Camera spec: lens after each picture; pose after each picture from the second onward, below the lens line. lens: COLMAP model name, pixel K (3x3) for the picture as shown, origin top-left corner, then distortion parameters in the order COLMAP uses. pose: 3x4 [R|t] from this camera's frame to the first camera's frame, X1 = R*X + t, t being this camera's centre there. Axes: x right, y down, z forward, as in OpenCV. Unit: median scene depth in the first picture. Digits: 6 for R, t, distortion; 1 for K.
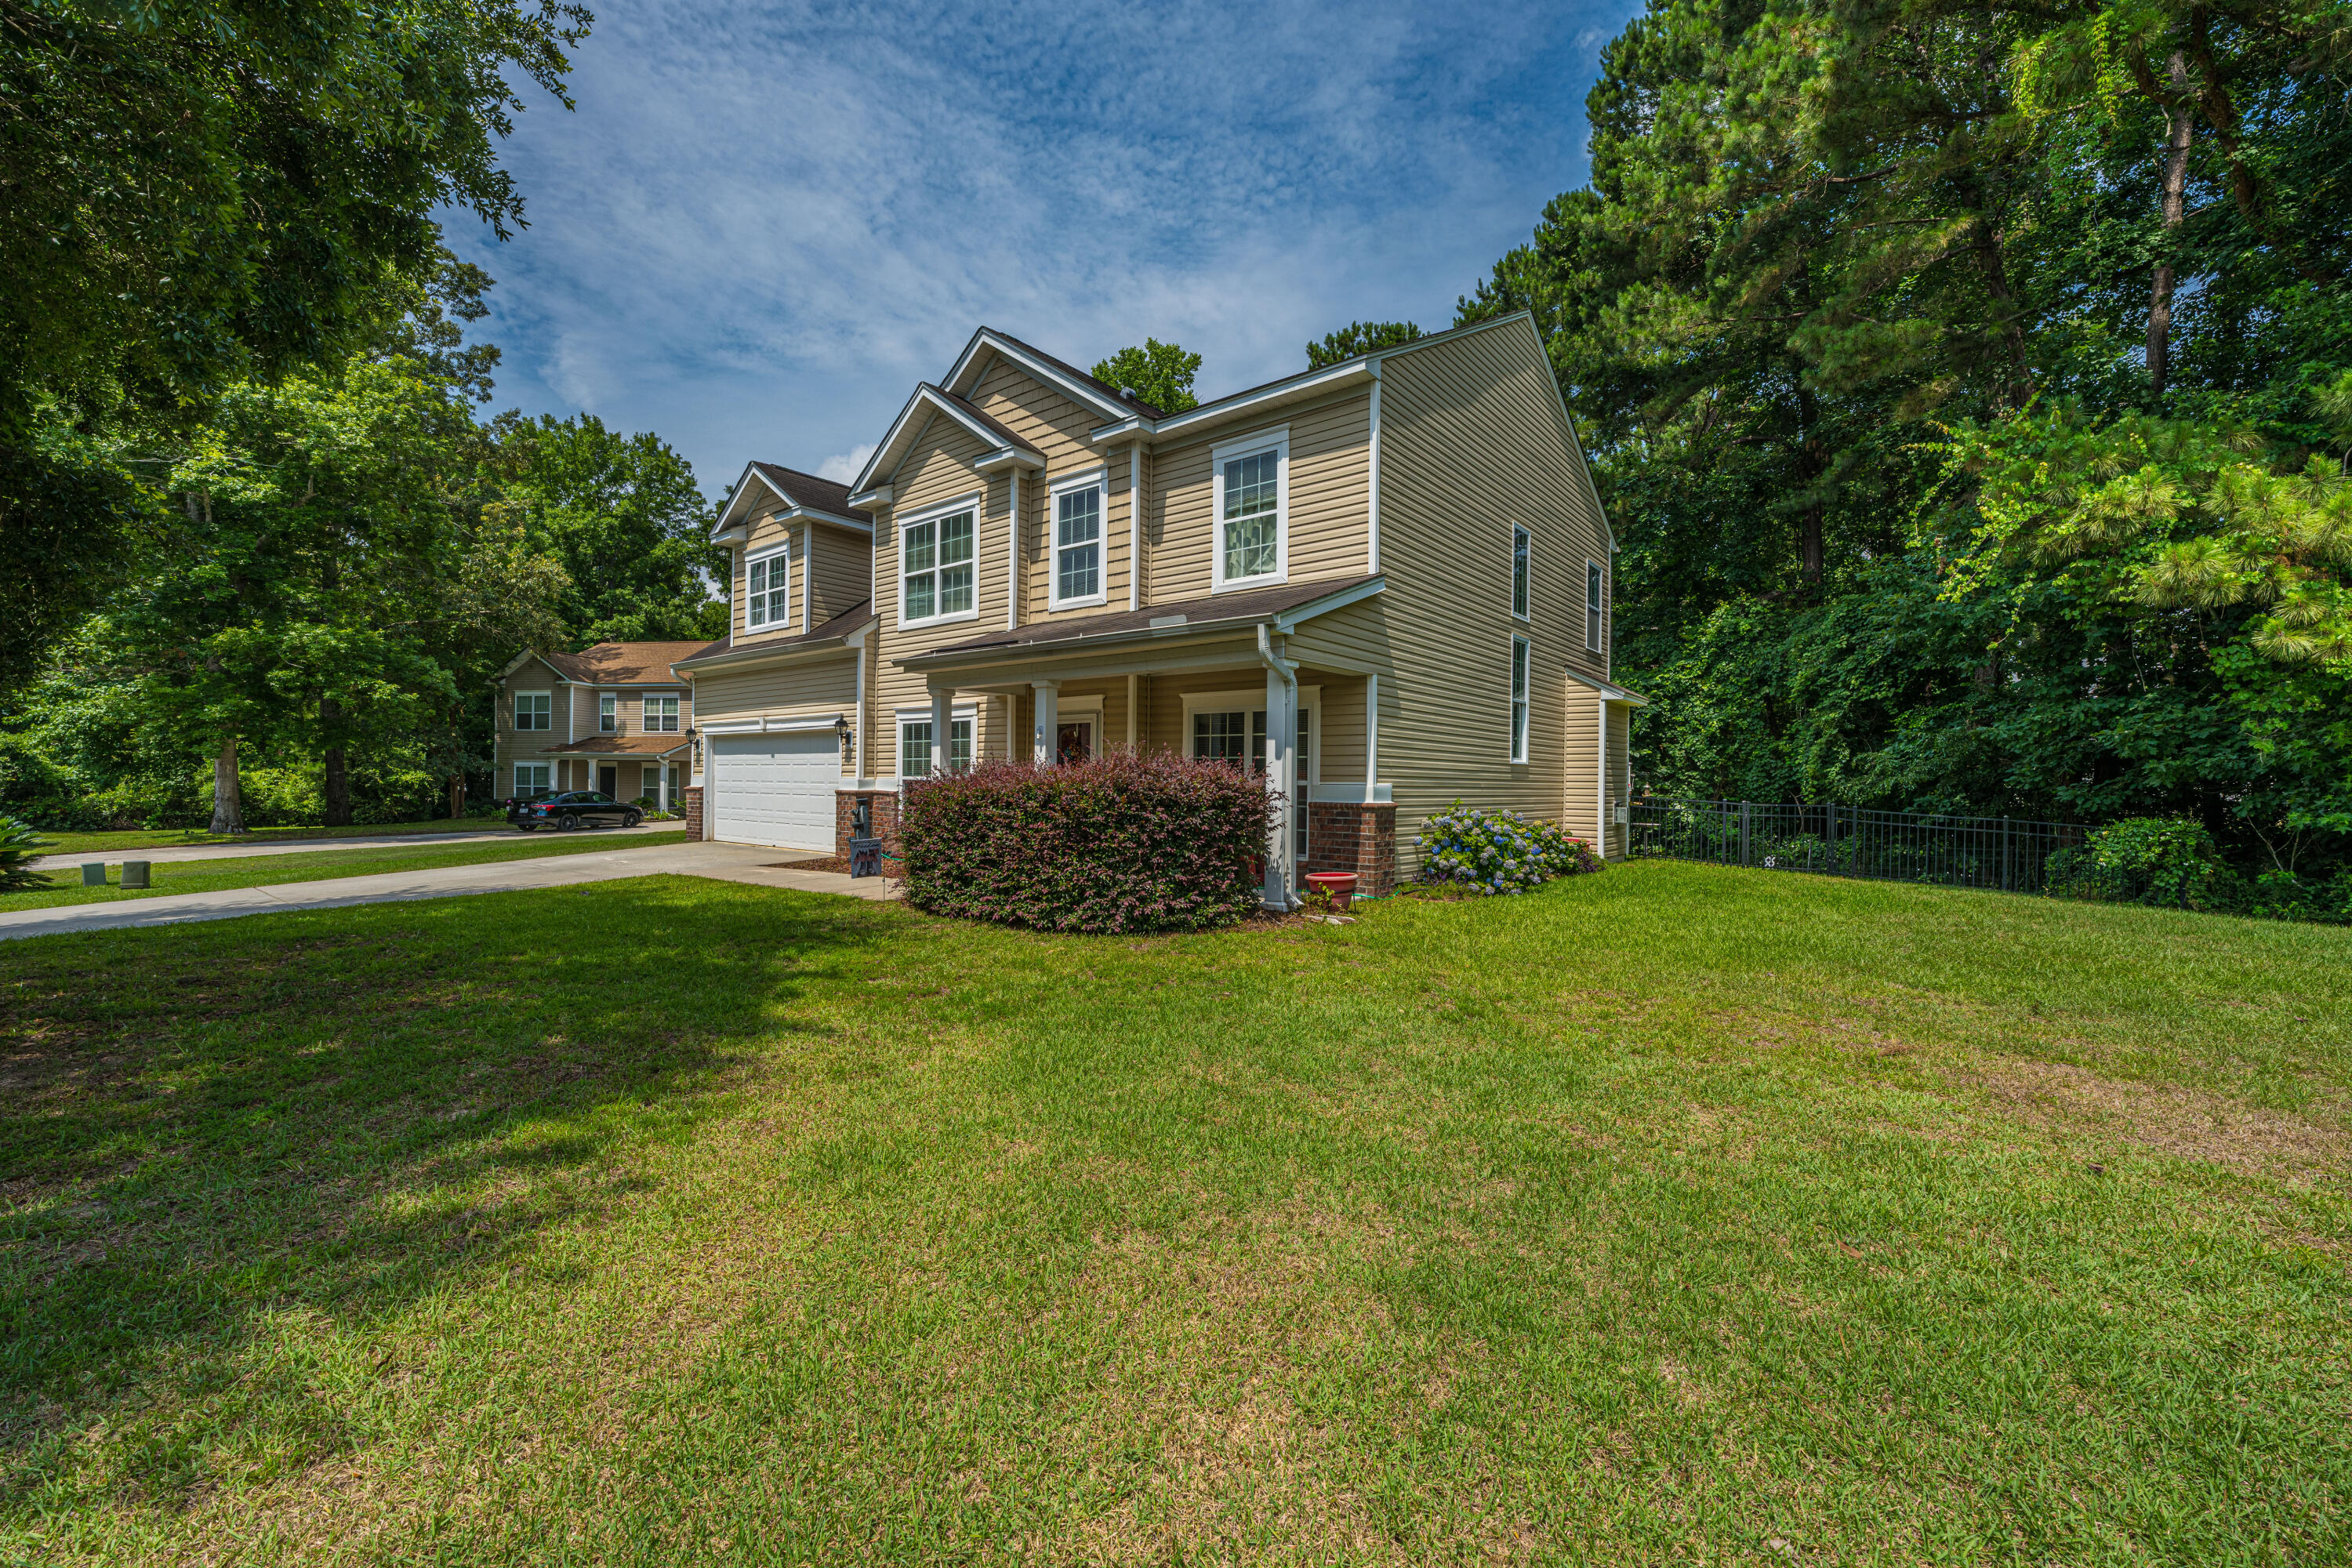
lens RADIAL K [[936.5, 0, 1176.0], [0, 936.5, 784.0], [0, 0, 1]] dist [0.001664, 0.000048]
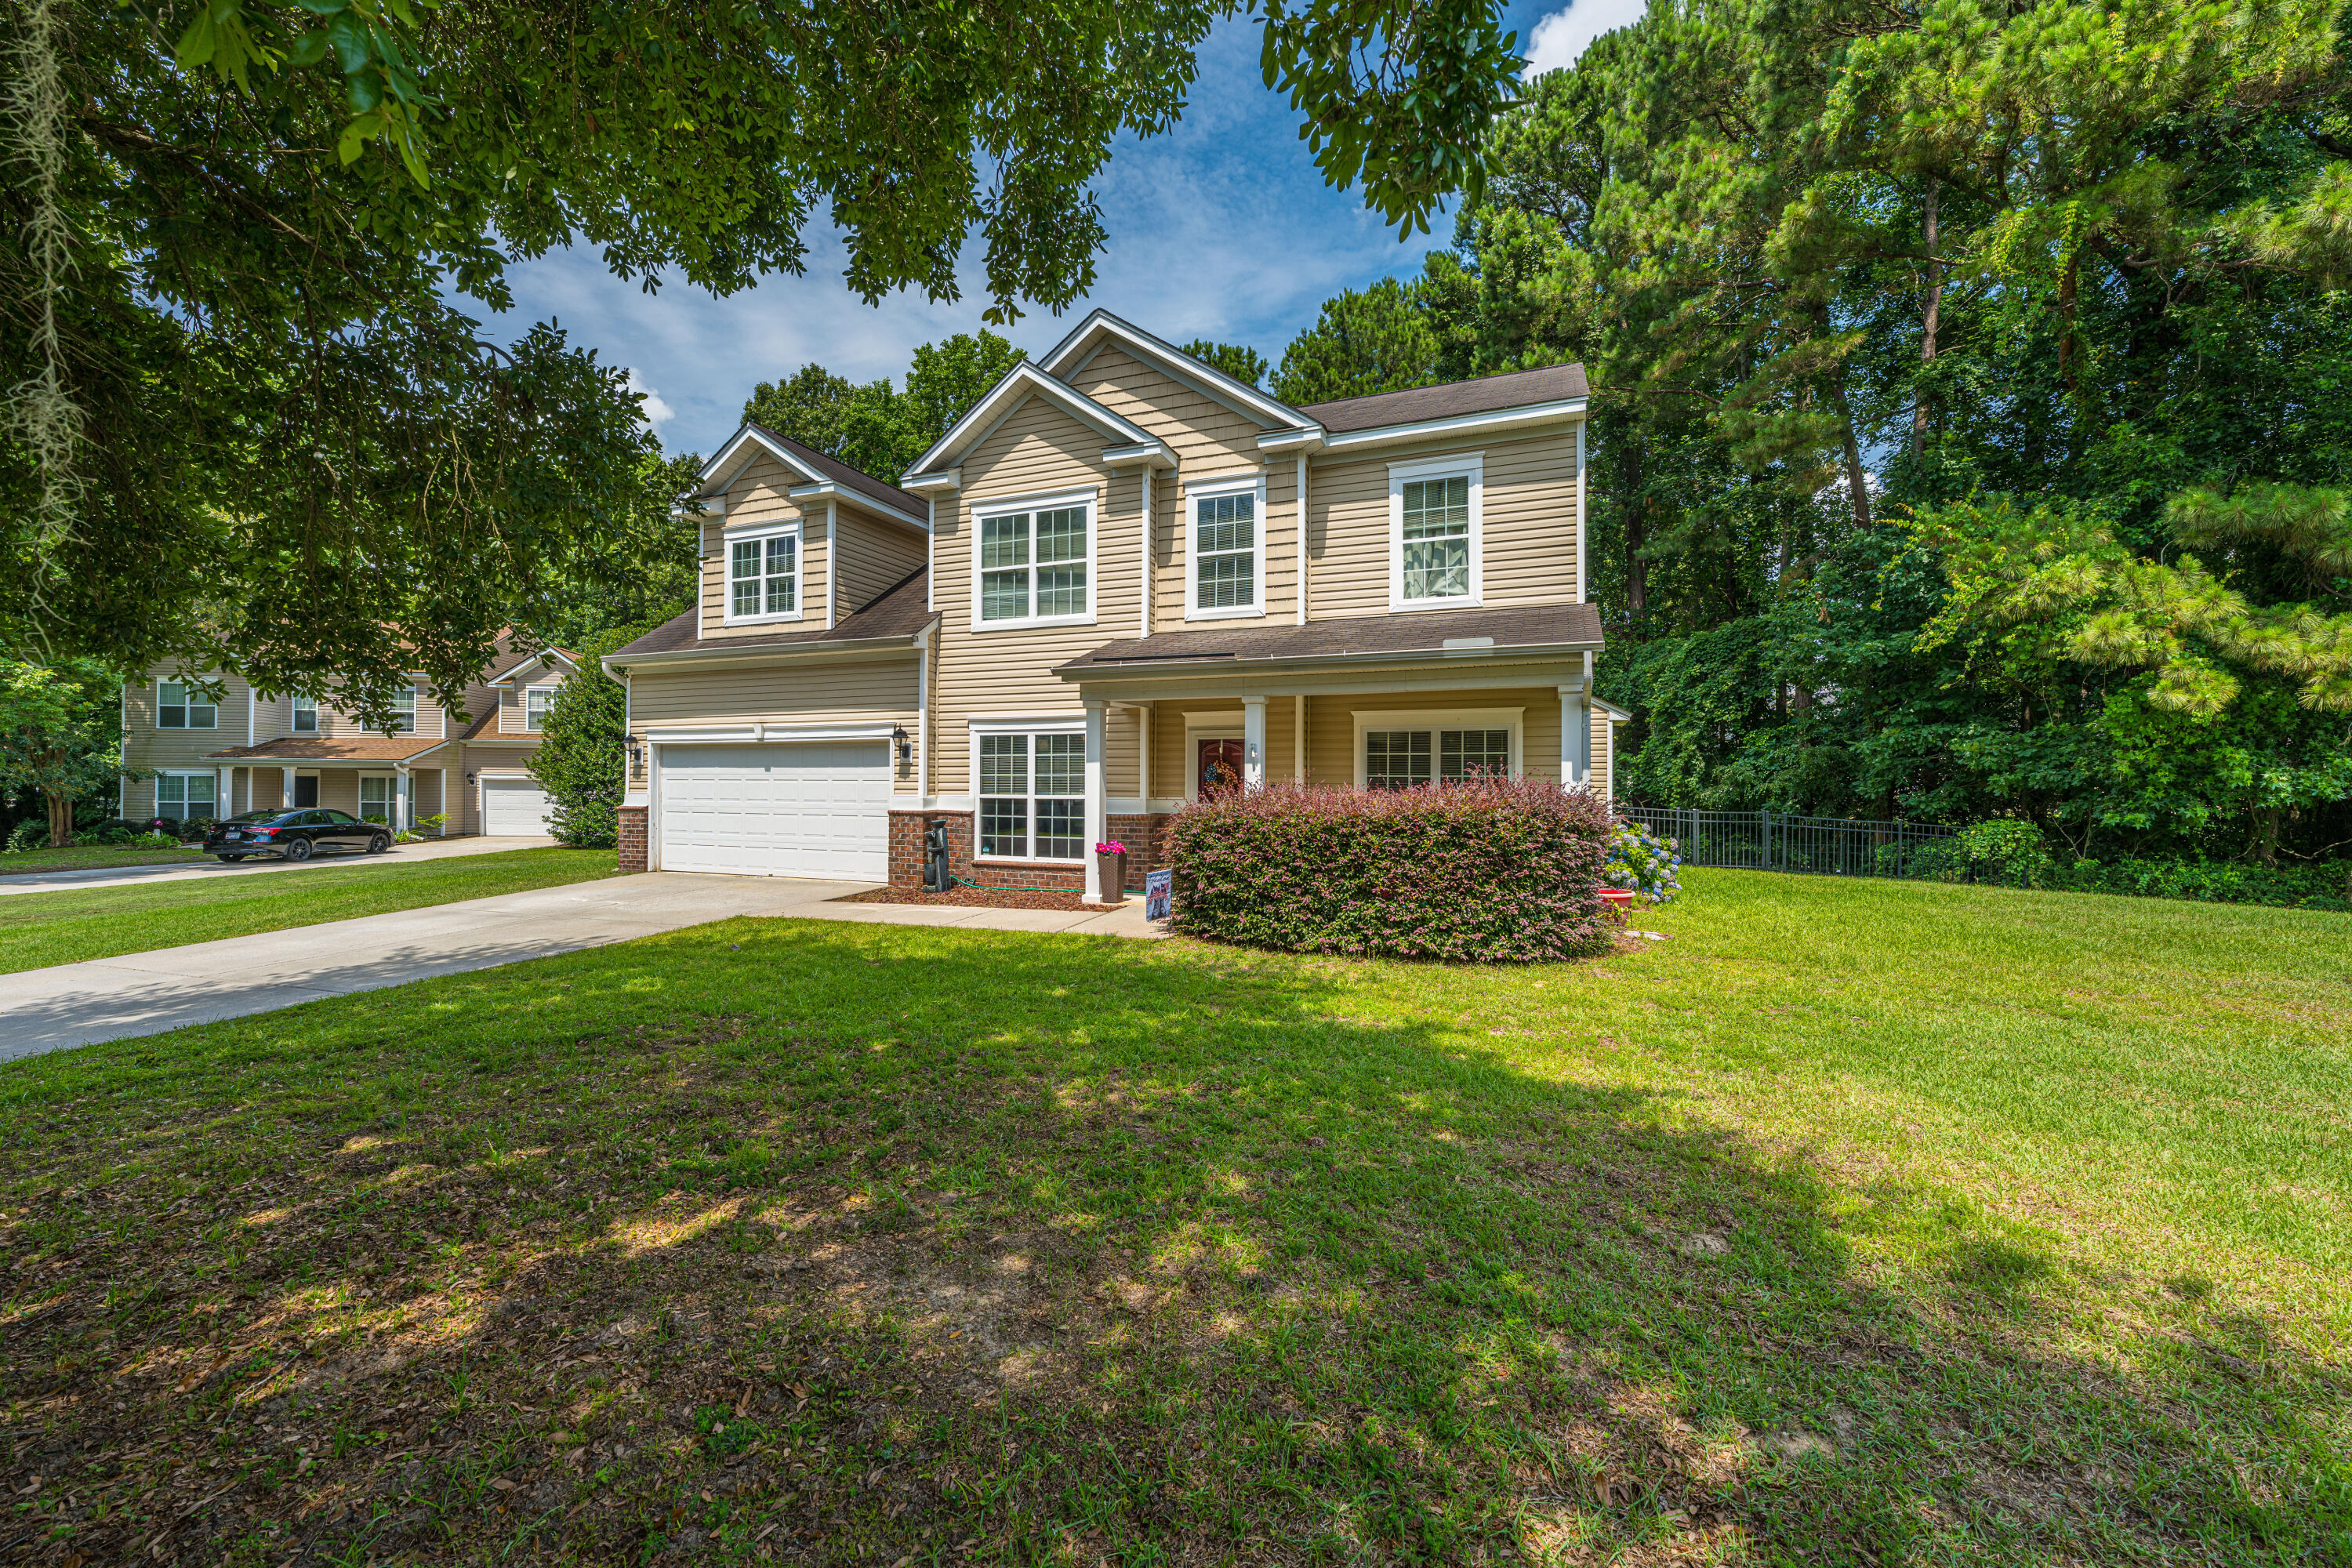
lens RADIAL K [[936.6, 0, 1189.6], [0, 936.6, 784.3], [0, 0, 1]] dist [0.000692, 0.000107]
pose [[0.955769, -0.004766, 0.294080, -0.395644], [0.005879, 0.999979, -0.002902, -0.015073], [-0.294060, 0.004503, 0.955776, 0.091725]]
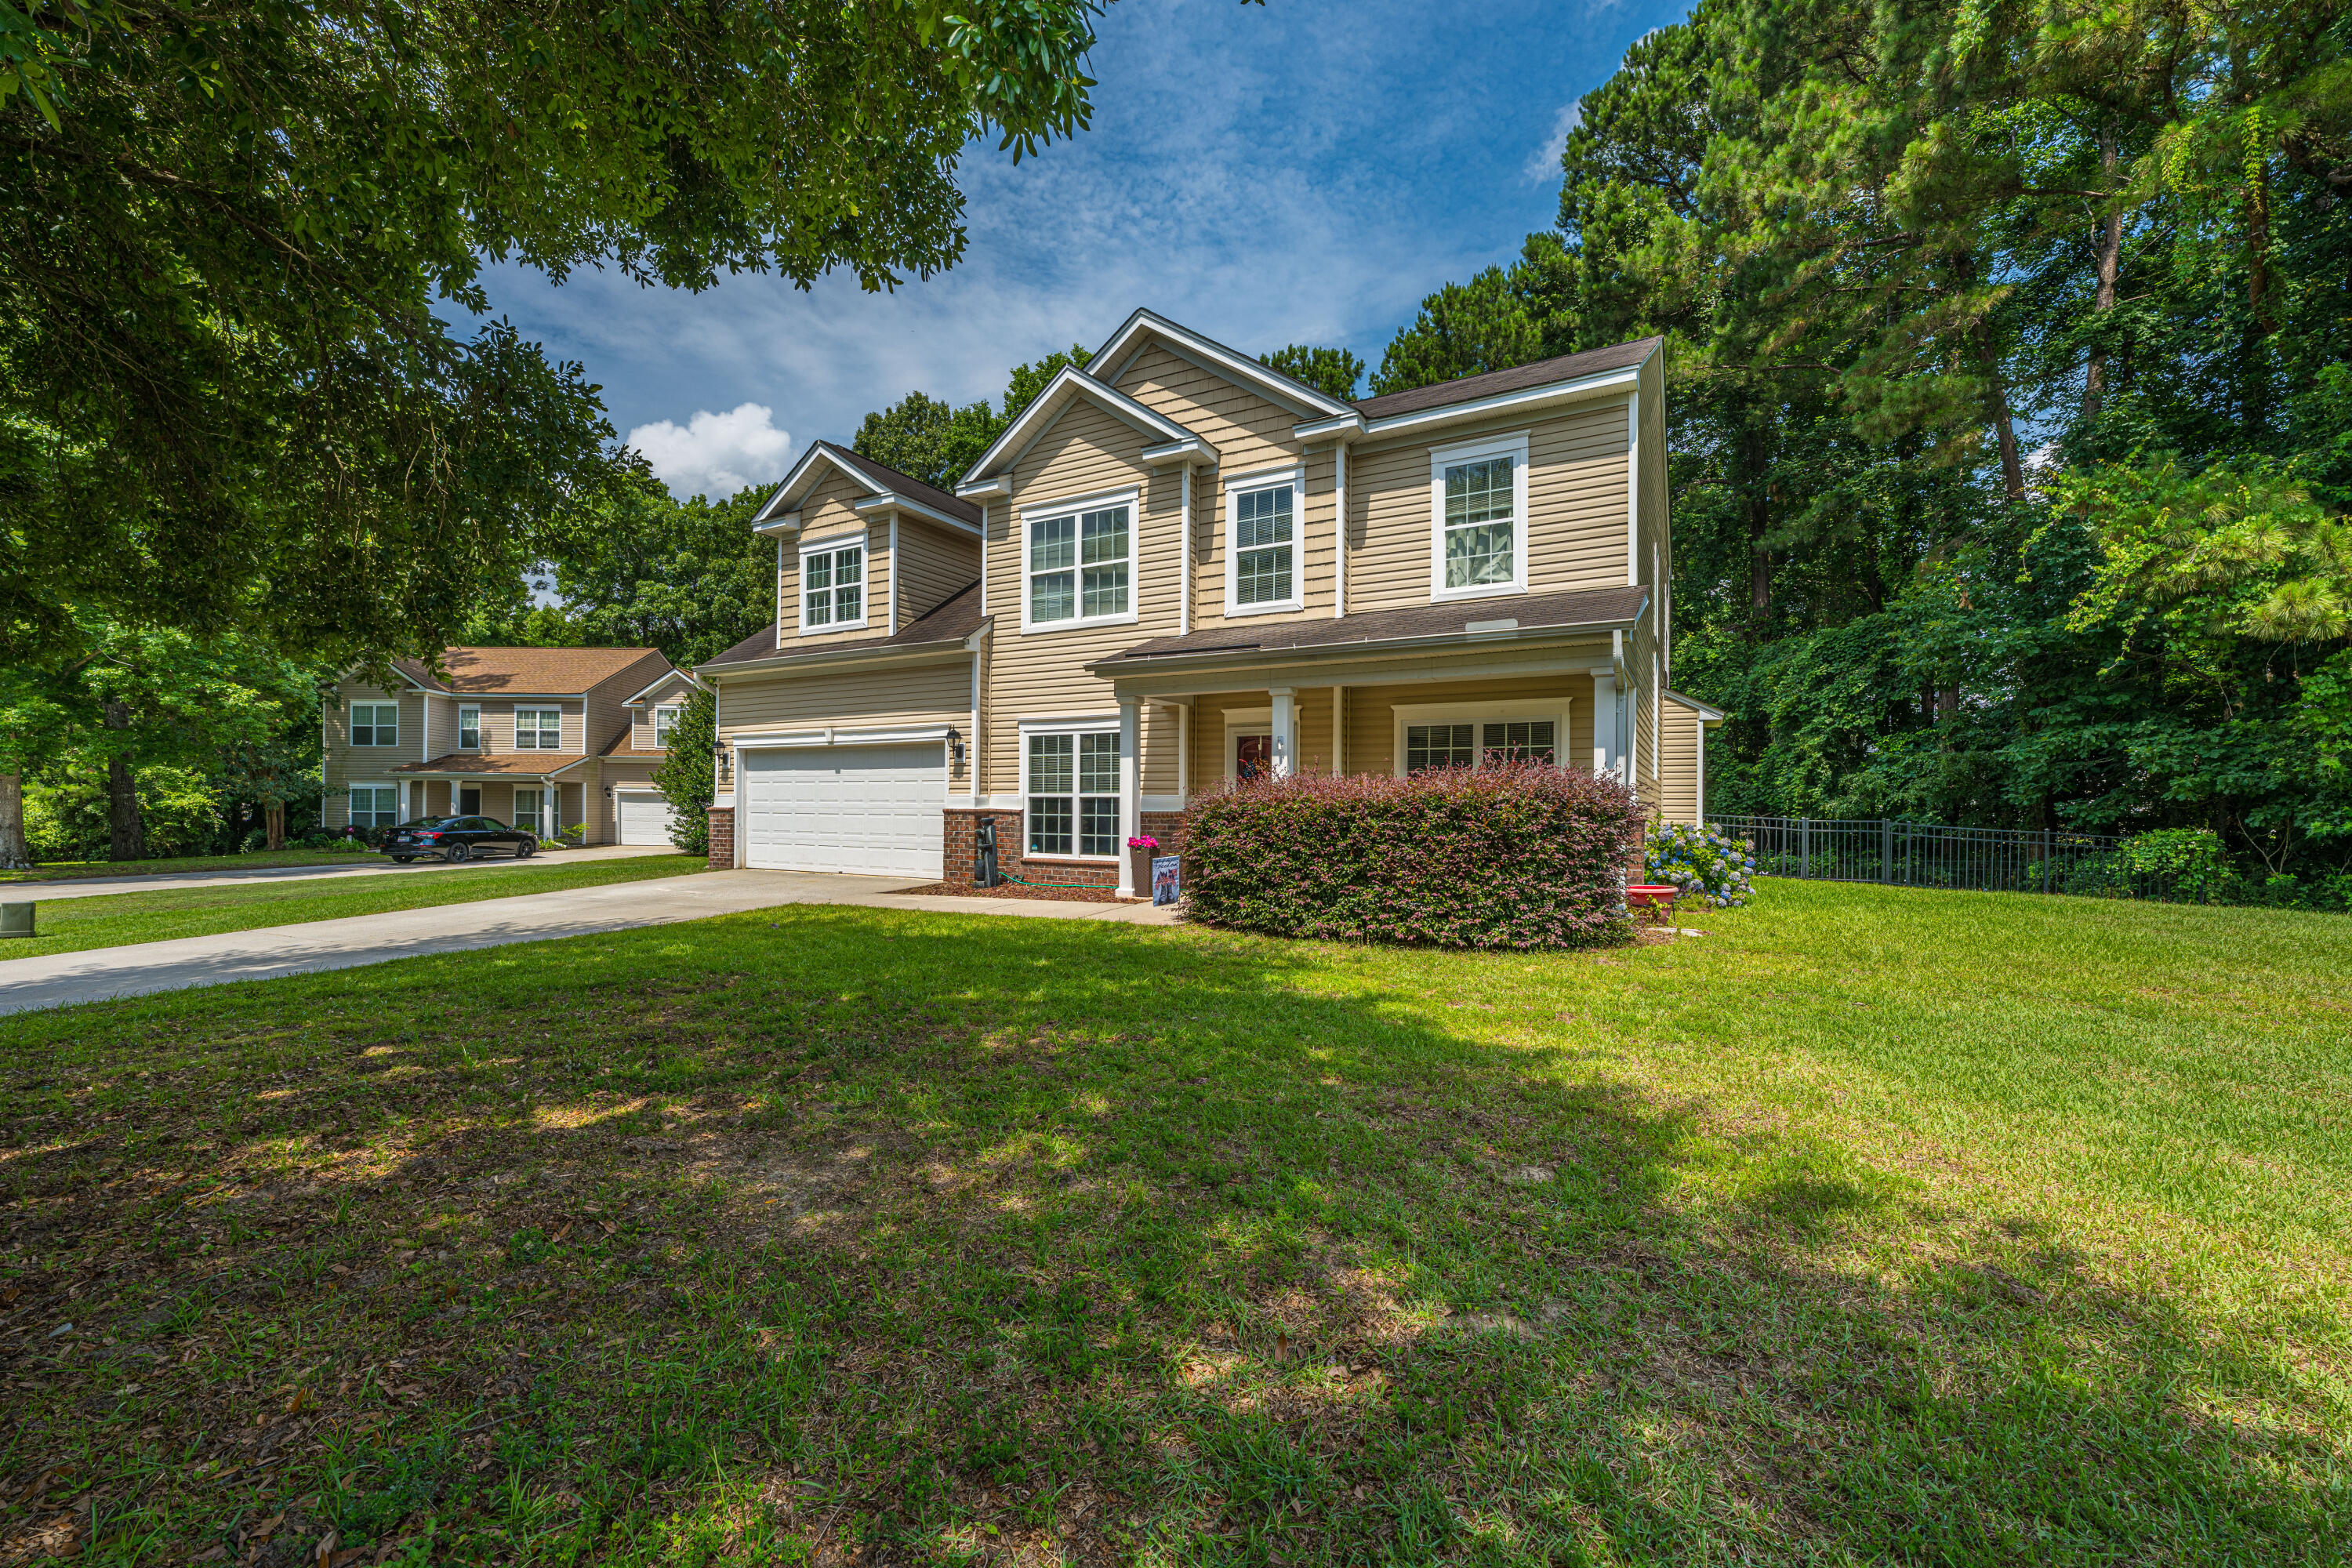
lens RADIAL K [[950.7, 0, 1178.4], [0, 950.7, 813.0], [0, 0, 1]] dist [0.001538, 0.000563]
pose [[0.985841, -0.003419, 0.167647, -0.330126], [0.002944, 0.999991, 0.003087, 0.009600], [-0.167656, -0.002550, 0.985842, 0.063165]]
